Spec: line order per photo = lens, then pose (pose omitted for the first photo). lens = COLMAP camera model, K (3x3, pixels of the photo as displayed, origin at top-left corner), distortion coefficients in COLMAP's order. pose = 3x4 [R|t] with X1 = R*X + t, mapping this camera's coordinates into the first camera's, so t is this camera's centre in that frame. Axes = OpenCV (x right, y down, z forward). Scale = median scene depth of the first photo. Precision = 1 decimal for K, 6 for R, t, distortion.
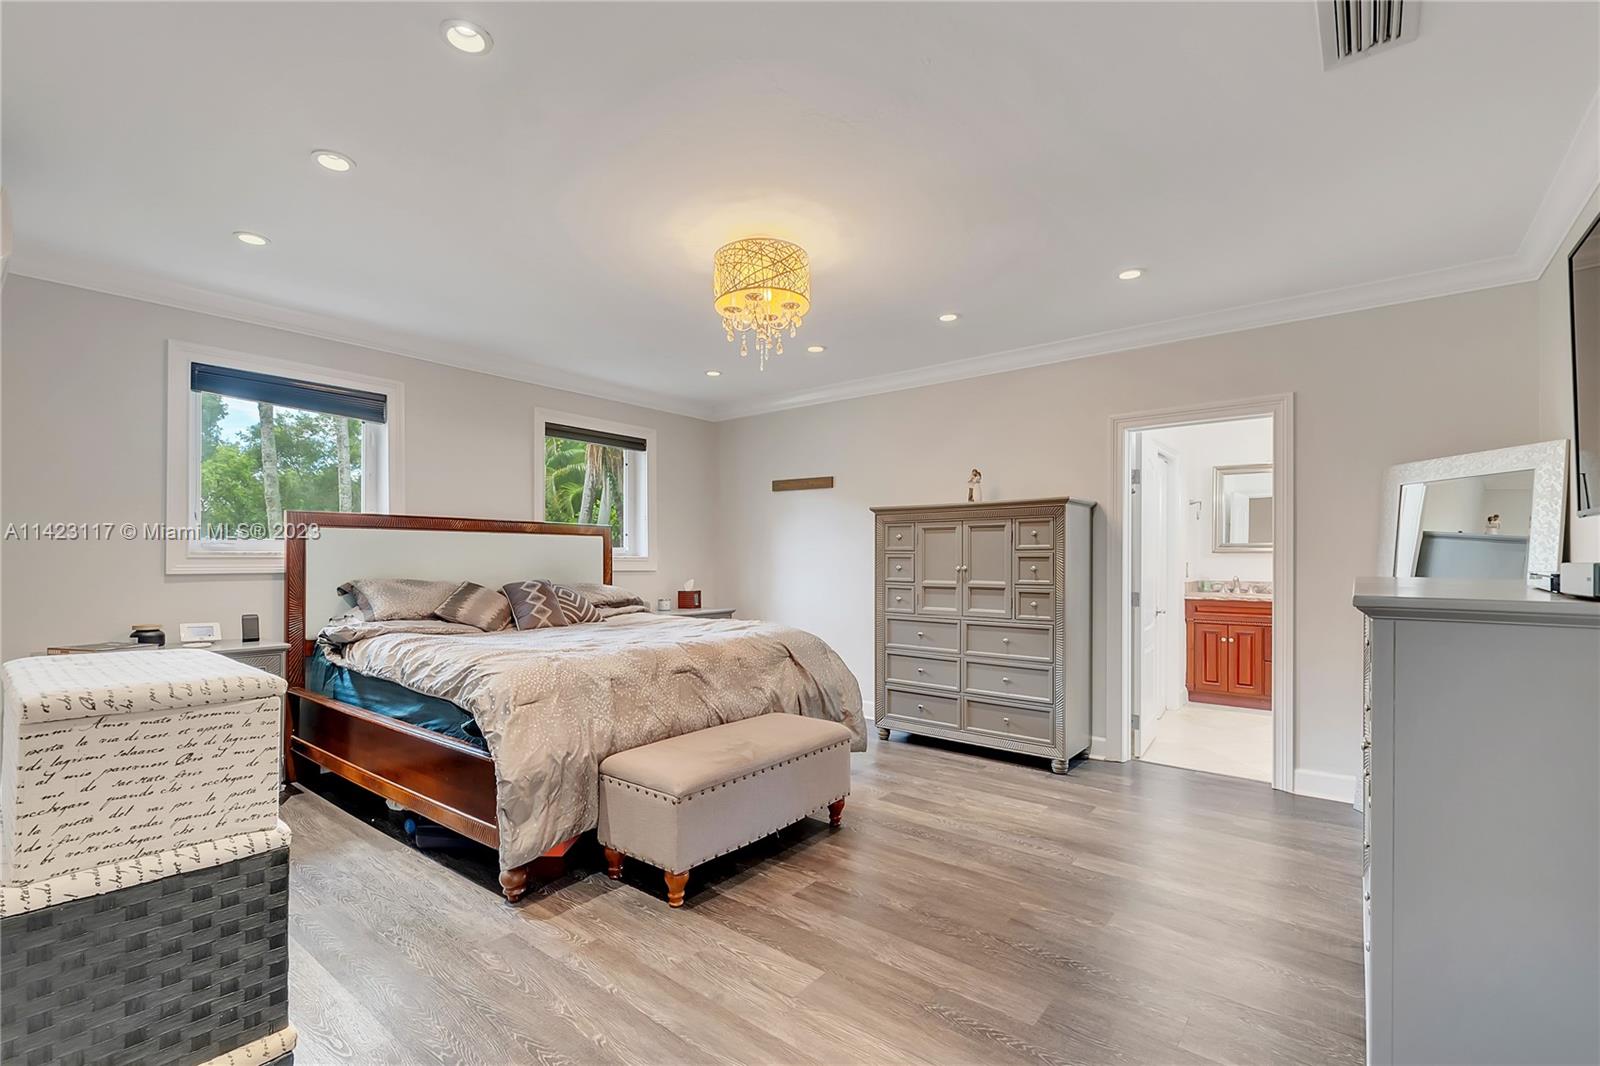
lens RADIAL K [[720.6, 0, 766.1], [0, 720.6, 556.6], [0, 0, 1]] dist [0.004356, 0.000159]
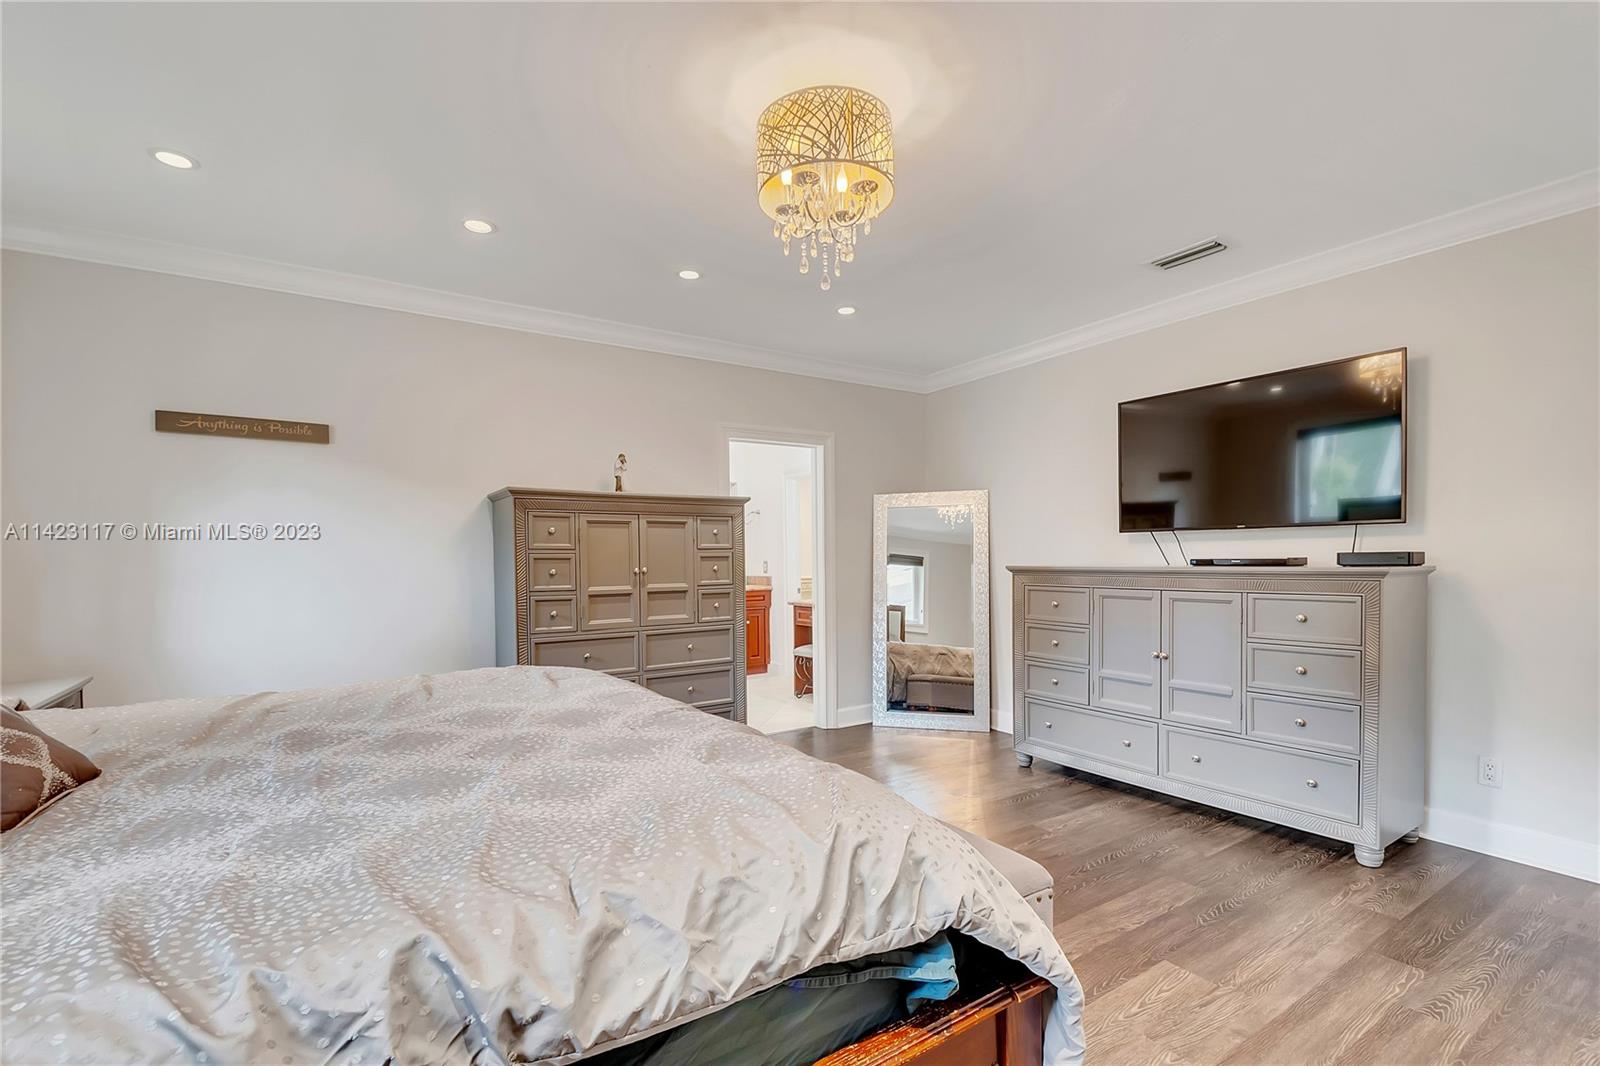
lens RADIAL K [[720.6, 0, 803.6], [0, 720.6, 581.9], [0, 0, 1]] dist [0.004356, 0.000159]
pose [[0.270014, -0.039884, 0.962030, -0.495993], [0.007050, 0.999197, 0.039447, -0.002521], [-0.962831, -0.003869, 0.270078, 0.590521]]
